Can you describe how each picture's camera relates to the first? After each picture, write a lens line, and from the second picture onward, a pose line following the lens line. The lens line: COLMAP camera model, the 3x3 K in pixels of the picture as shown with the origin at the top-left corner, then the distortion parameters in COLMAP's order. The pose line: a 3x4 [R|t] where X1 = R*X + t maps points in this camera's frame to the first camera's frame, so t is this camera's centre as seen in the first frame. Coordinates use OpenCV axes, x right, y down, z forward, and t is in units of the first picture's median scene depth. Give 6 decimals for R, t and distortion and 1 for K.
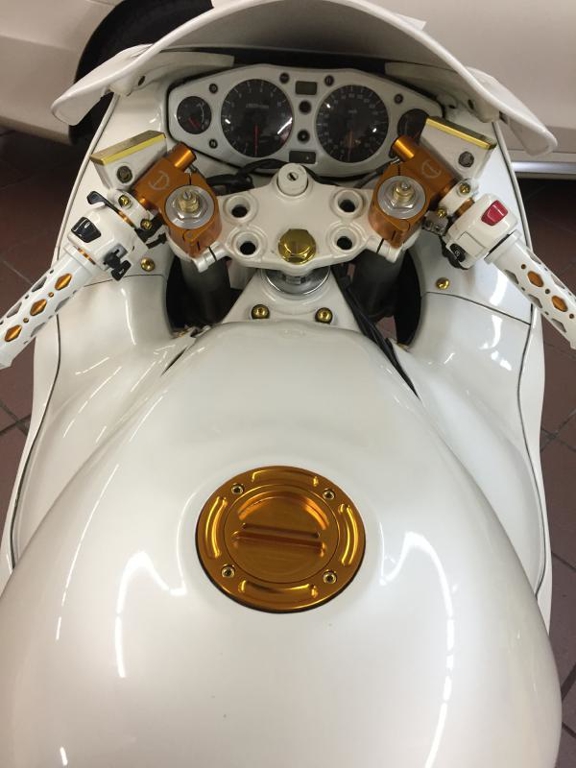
lens RADIAL K [[649.8, 0, 288.0], [0, 649.8, 384.0], [0, 0, 1]] dist [0.012899, -0.000070]
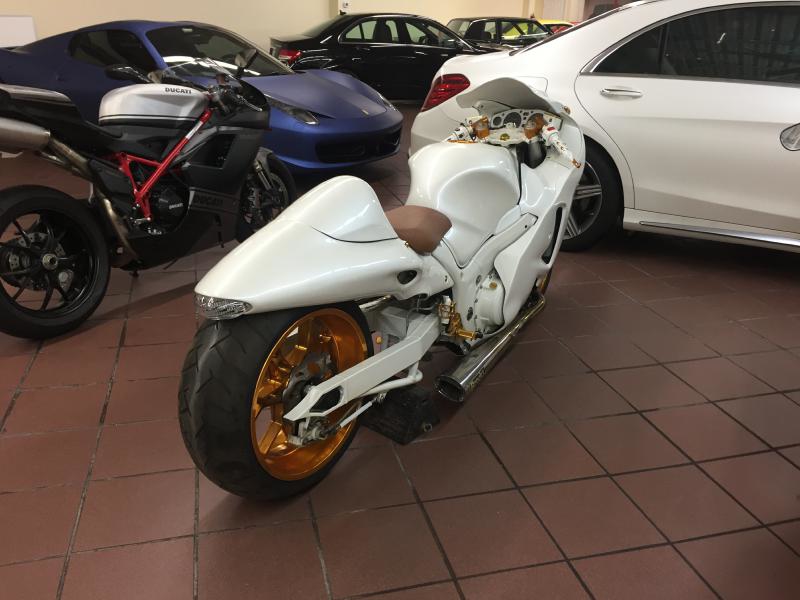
lens RADIAL K [[676.9, 0, 400.0], [0, 676.9, 300.0], [0, 0, 1]] dist [0.012899, -0.000070]
pose [[0.845520, 0.136354, -0.516240, 1.572561], [-0.357128, 0.863168, -0.356931, 2.115895], [0.396933, 0.486156, 0.778522, -1.796706]]
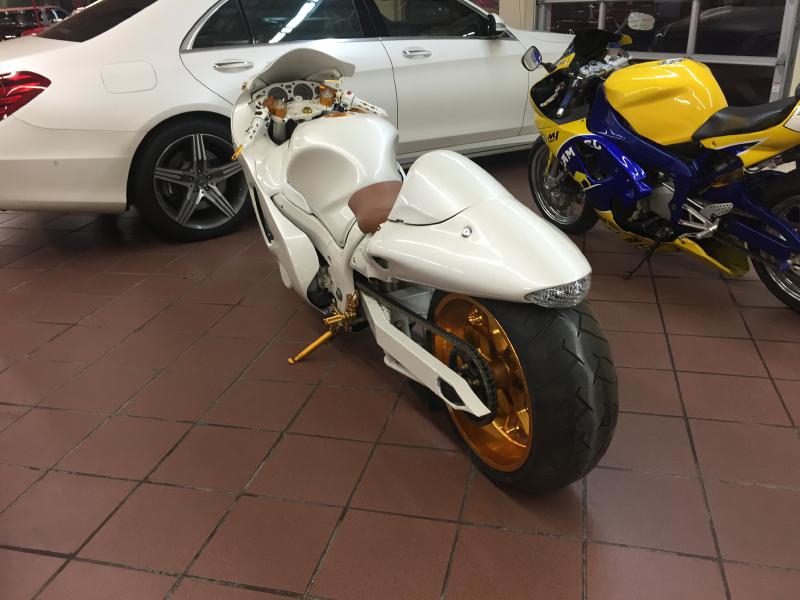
lens RADIAL K [[687.2, 0, 400.0], [0, 687.2, 300.0], [0, 0, 1]] dist [0.011440, -0.000501]
pose [[0.865328, -0.302554, 0.399585, -1.325063], [0.436475, 0.846780, -0.304059, 1.988367], [-0.246366, 0.437520, 0.864801, -1.947669]]
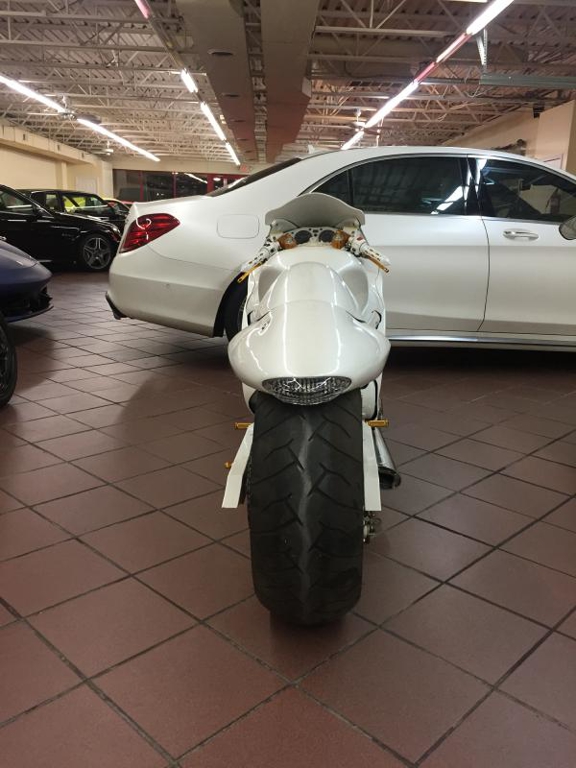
lens RADIAL K [[659.7, 0, 288.0], [0, 659.7, 384.0], [0, 0, 1]] dist [0.011440, -0.000501]
pose [[0.998348, -0.048498, -0.030812, -0.060480], [0.023137, 0.830177, -0.557019, 2.568624], [0.052594, 0.555386, 0.829928, -1.840587]]
